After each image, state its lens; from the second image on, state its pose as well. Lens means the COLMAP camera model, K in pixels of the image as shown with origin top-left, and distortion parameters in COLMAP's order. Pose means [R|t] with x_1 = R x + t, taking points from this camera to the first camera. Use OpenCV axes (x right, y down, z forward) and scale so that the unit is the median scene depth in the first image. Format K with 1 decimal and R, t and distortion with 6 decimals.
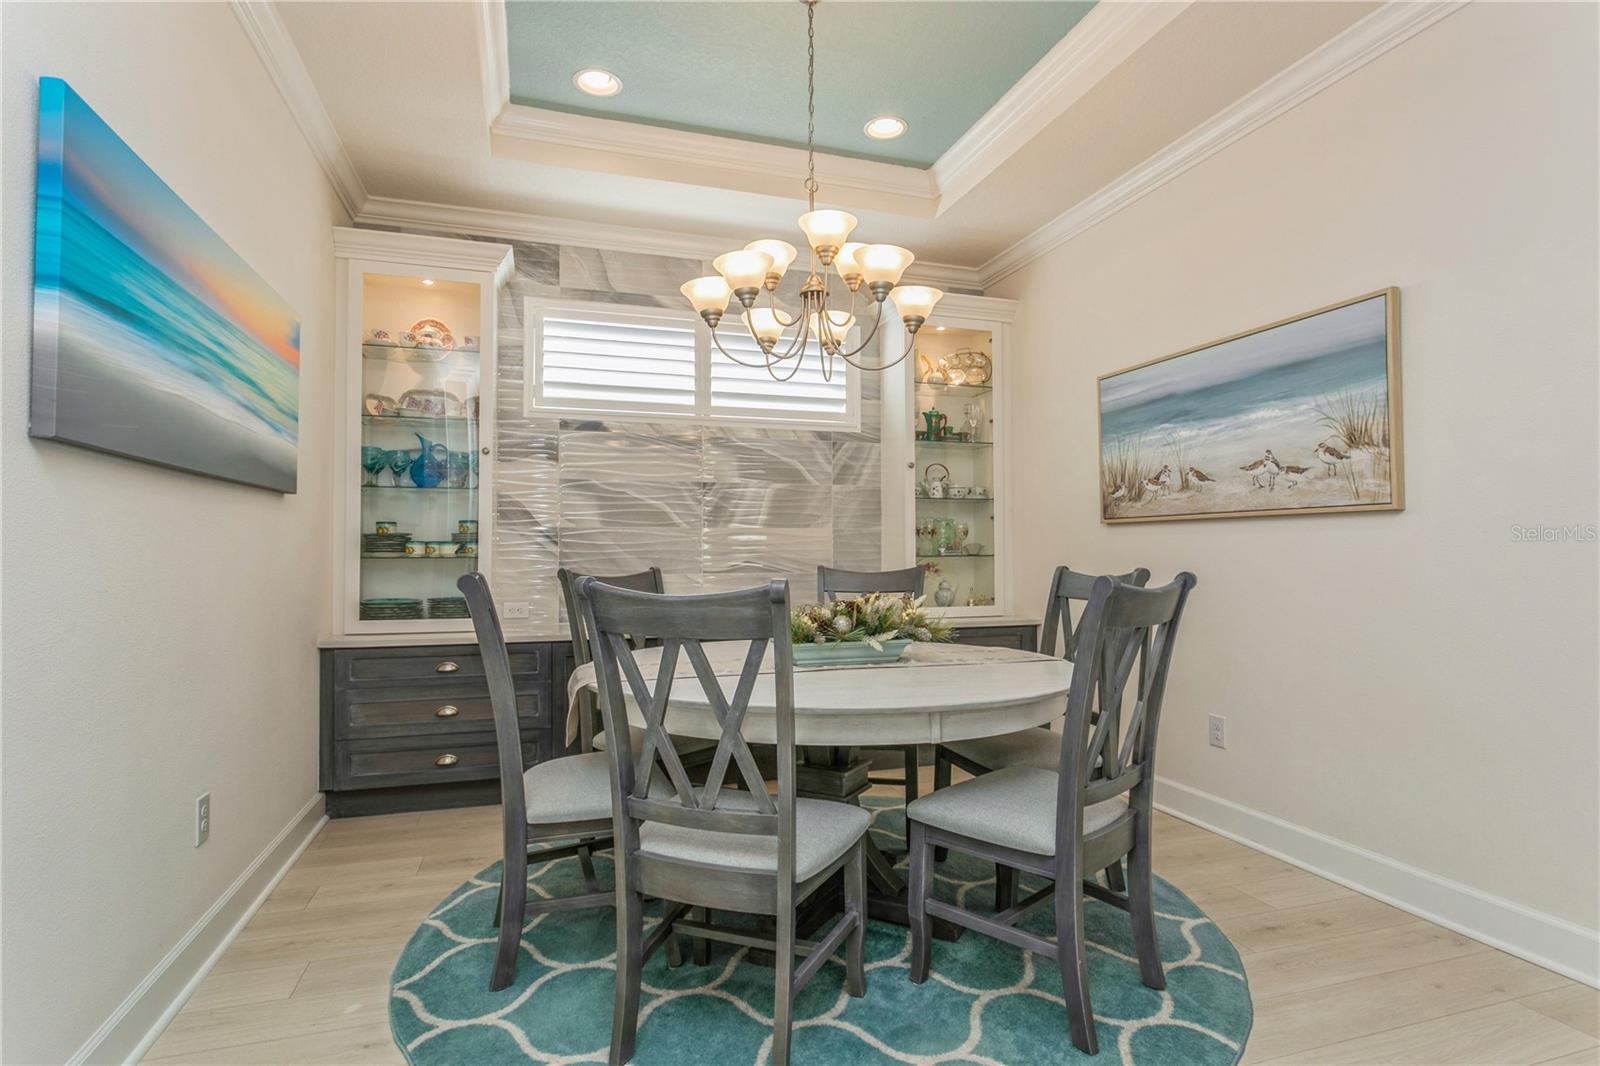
lens RADIAL K [[790.5, 0, 796.5], [0, 790.5, 543.5], [0, 0, 1]] dist [-0.016438, 0.003113]
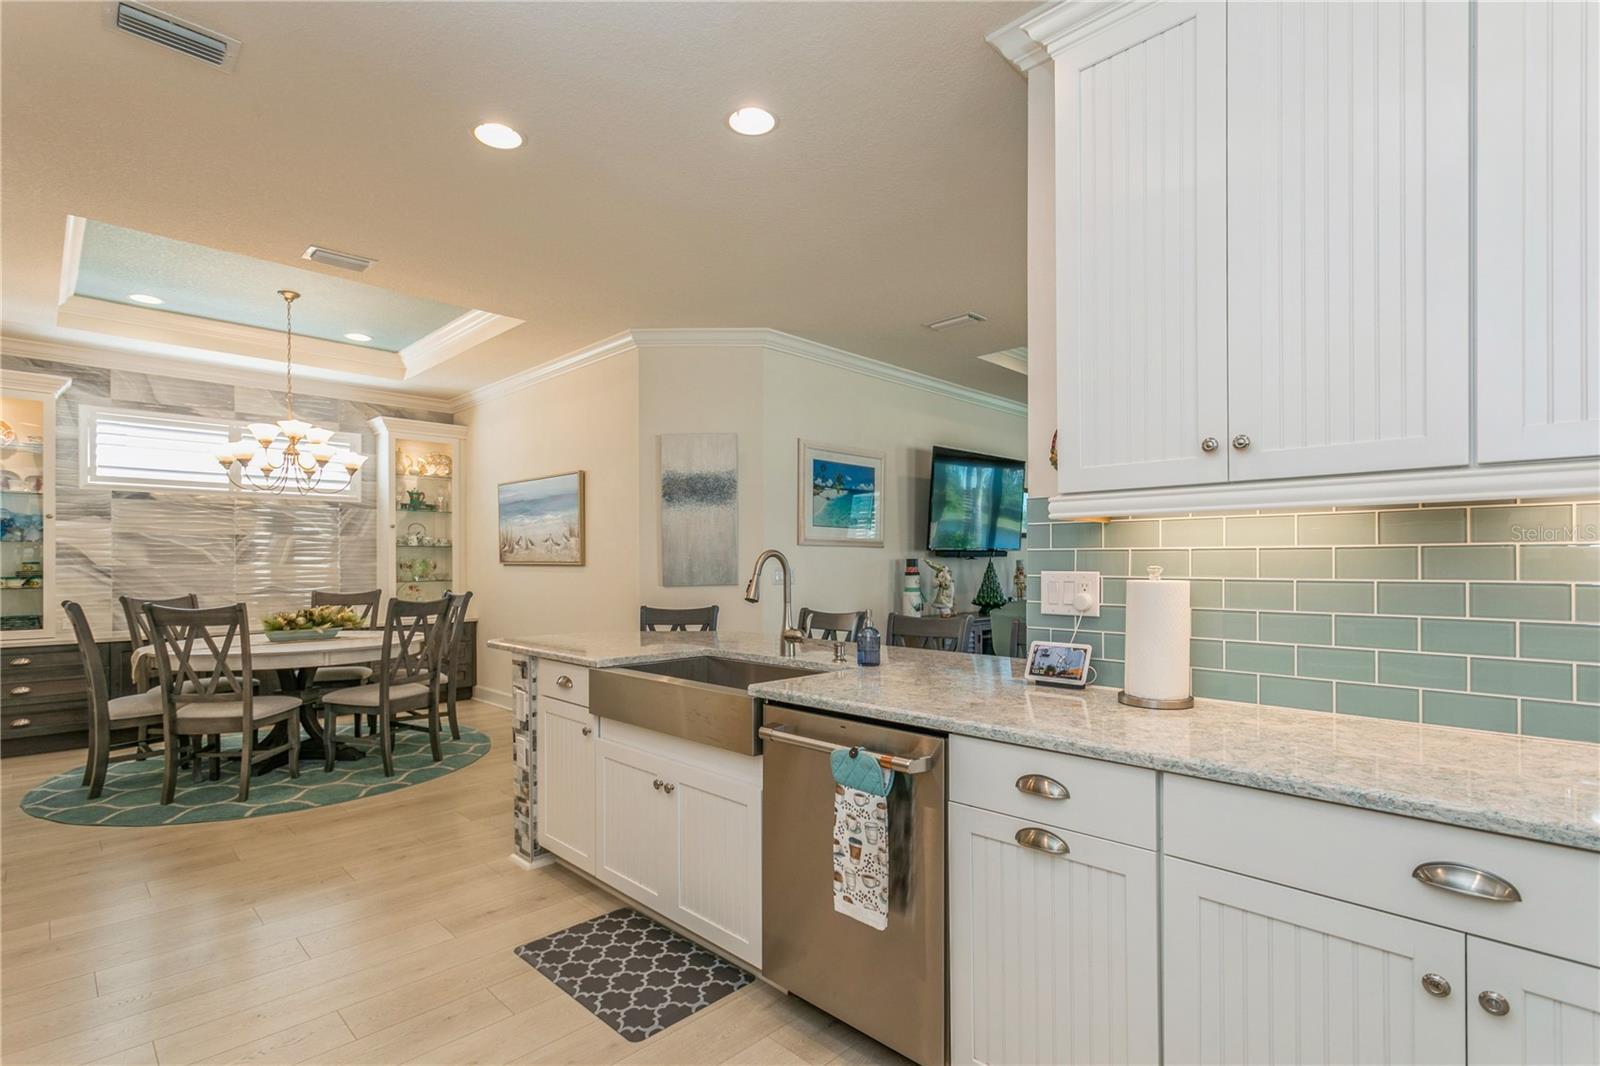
lens RADIAL K [[758.9, 0, 797.4], [0, 758.9, 564.8], [0, 0, 1]] dist [-0.002604, 0.002570]
pose [[0.890252, -0.001757, 0.455464, 0.193602], [-0.005806, 0.999868, 0.015205, -0.052559], [-0.455430, -0.016181, 0.890124, -0.851465]]
